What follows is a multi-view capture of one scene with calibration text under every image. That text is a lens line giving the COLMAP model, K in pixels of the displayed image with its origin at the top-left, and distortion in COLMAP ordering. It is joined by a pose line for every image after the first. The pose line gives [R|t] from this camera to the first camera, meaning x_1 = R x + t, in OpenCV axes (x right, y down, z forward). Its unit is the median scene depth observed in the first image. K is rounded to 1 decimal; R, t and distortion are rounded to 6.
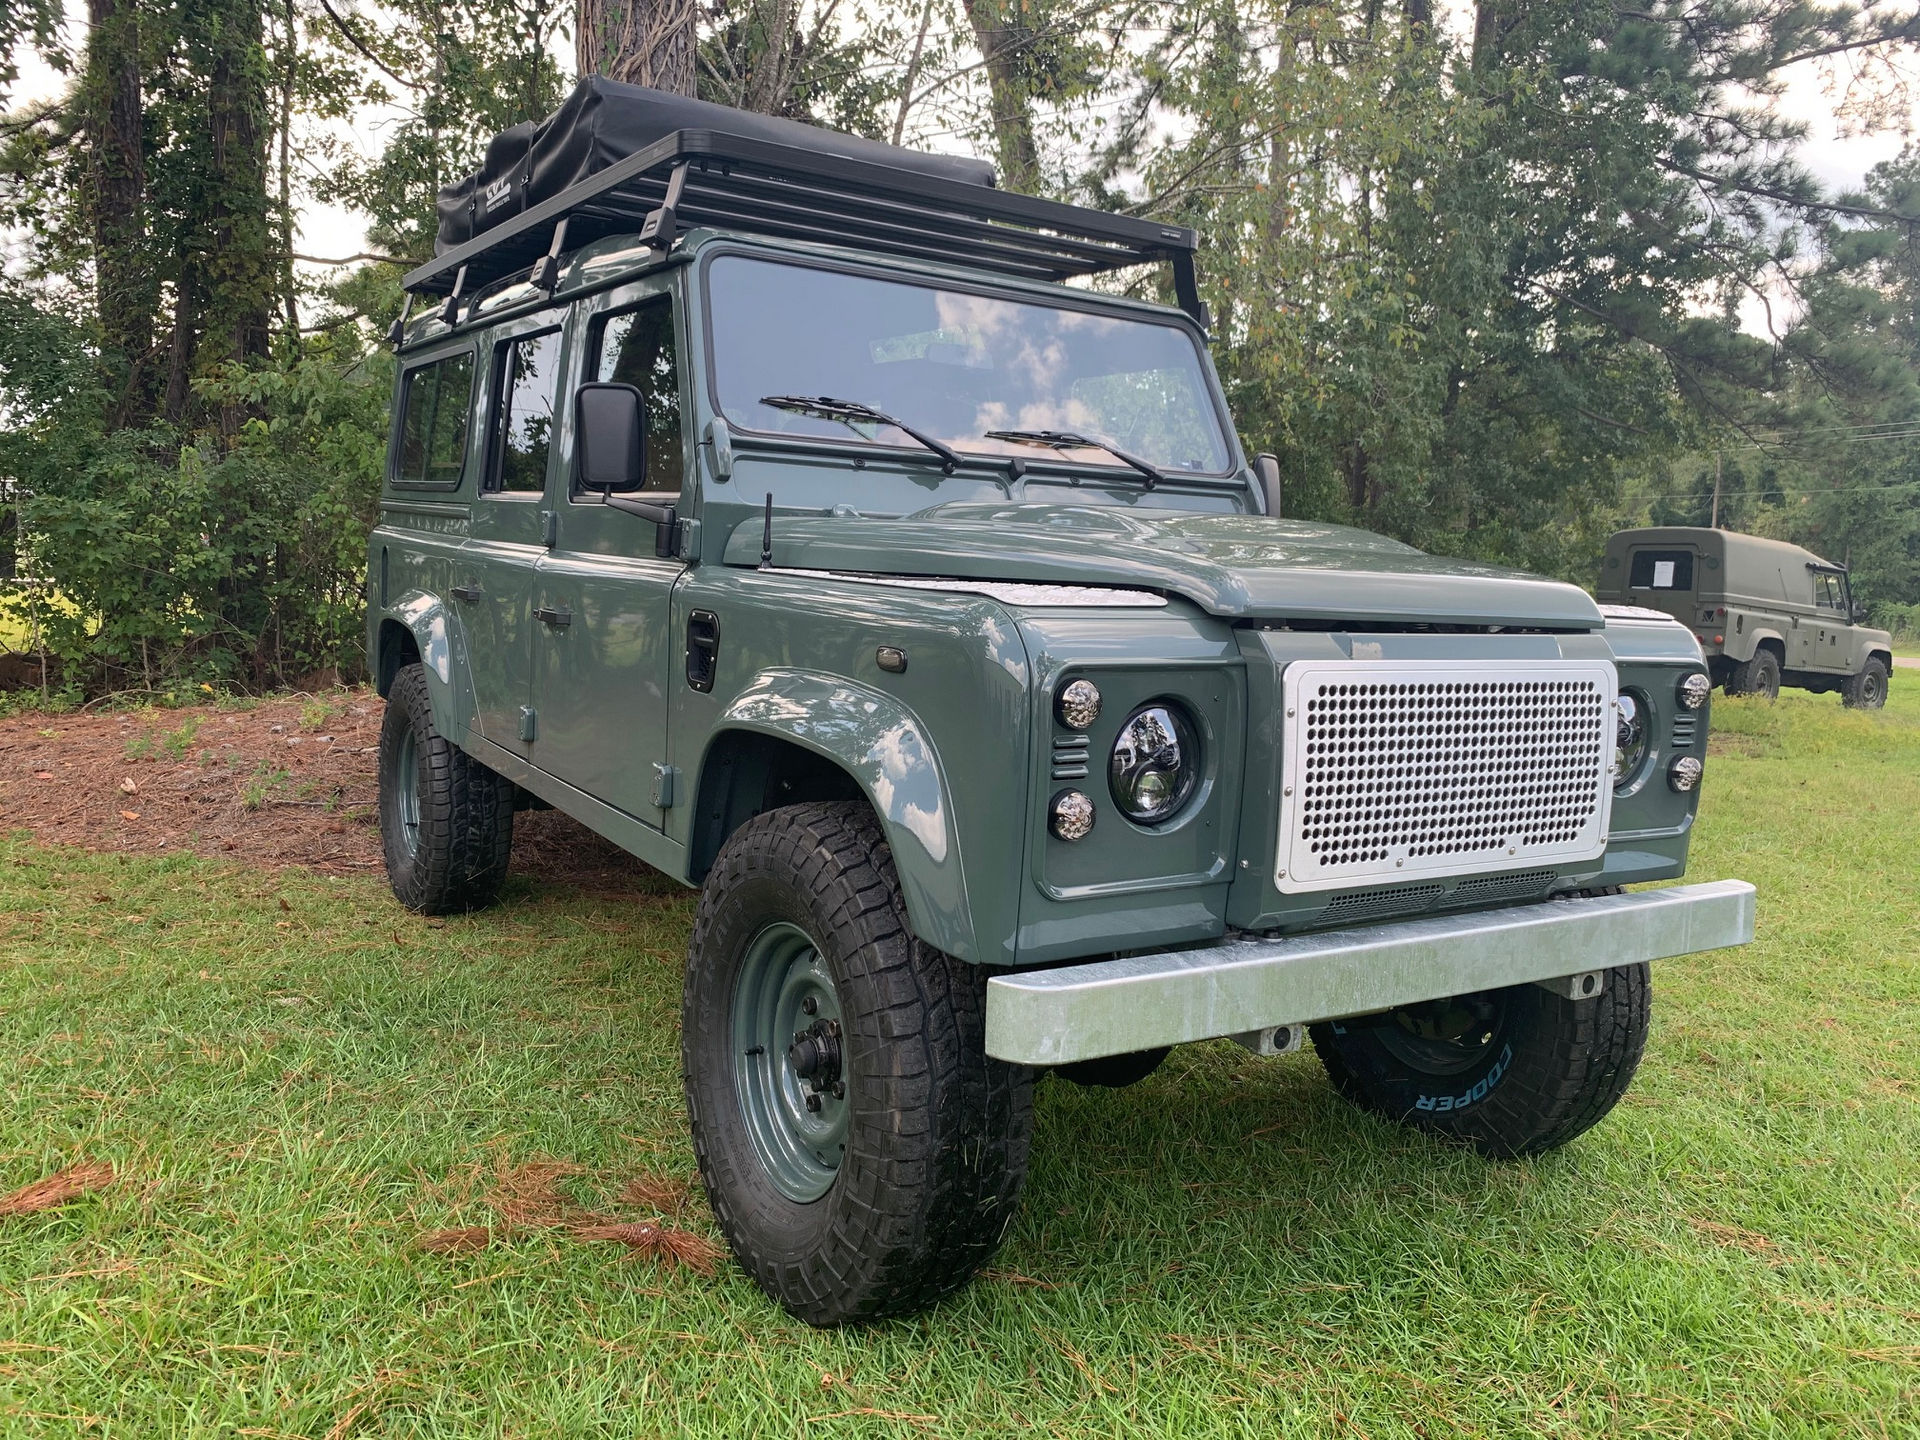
lens RADIAL K [[1540.6, 0, 972.8], [0, 1540.6, 679.0], [0, 0, 1]] dist [0.020135, -0.083595]
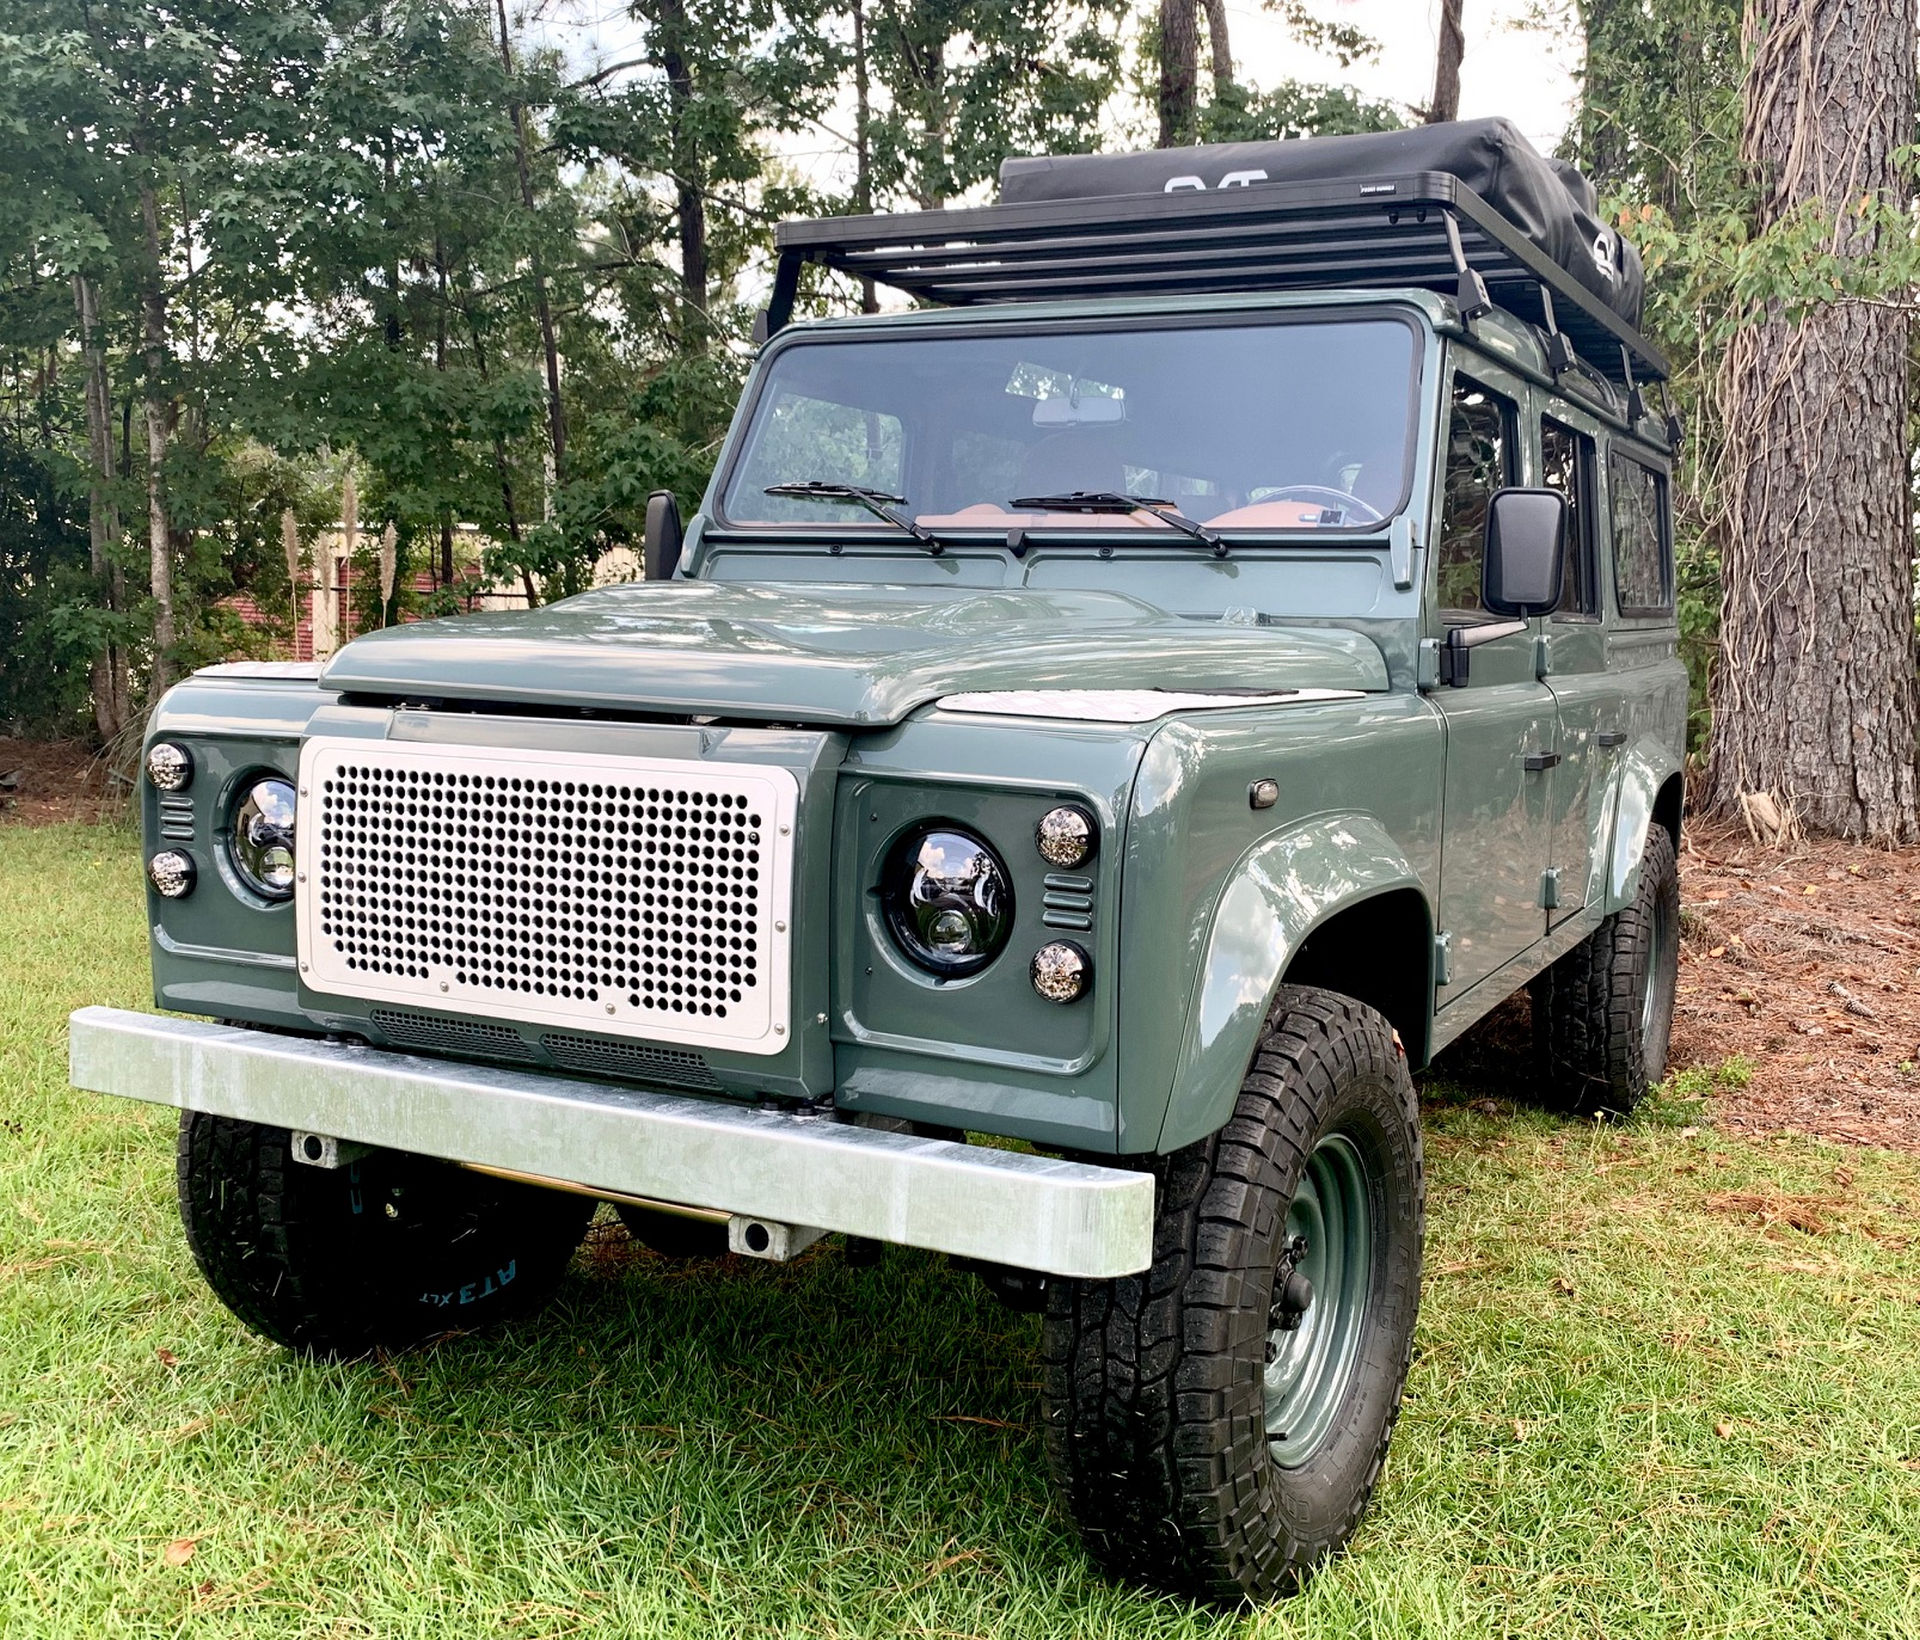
lens RADIAL K [[1911.9, 0, 1096.7], [0, 1911.9, 787.5], [0, 0, 1]] dist [-0.007332, -0.003169]
pose [[0.545891, 0.041766, -0.836814, 1.360697], [-0.074503, 0.997220, 0.001170, -0.016716], [0.834537, 0.061706, 0.547486, 0.736446]]
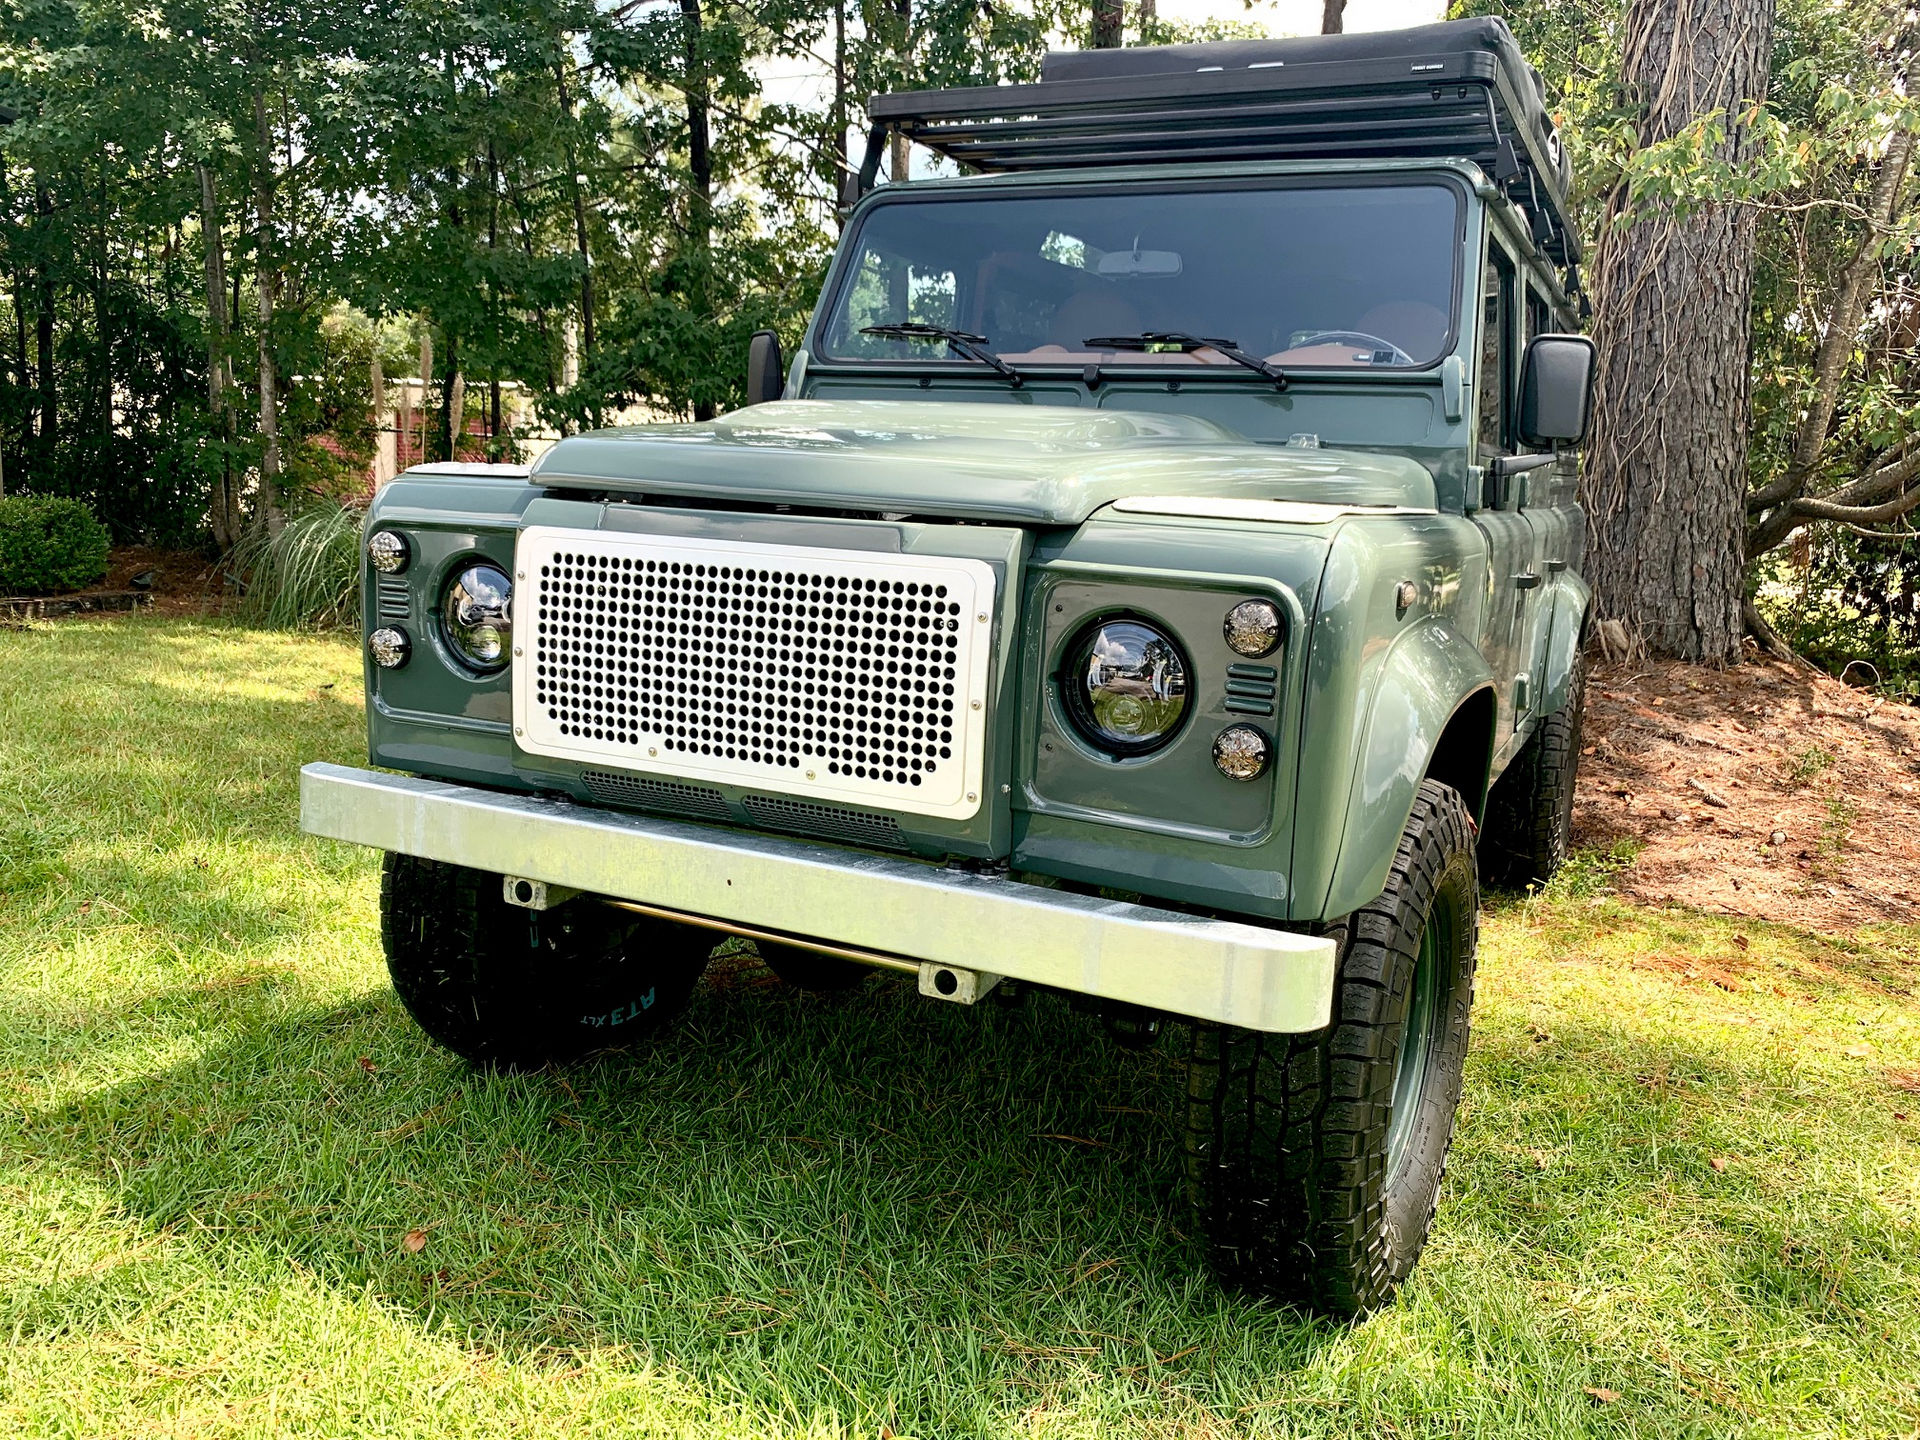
lens RADIAL K [[1540.6, 0, 972.8], [0, 1540.6, 679.0], [0, 0, 1]] dist [0.020135, -0.083595]
pose [[0.531387, 0.094530, -0.841838, 1.189735], [-0.097429, 0.993980, 0.050114, 0.008970], [0.841508, 0.055389, 0.537398, 0.671889]]
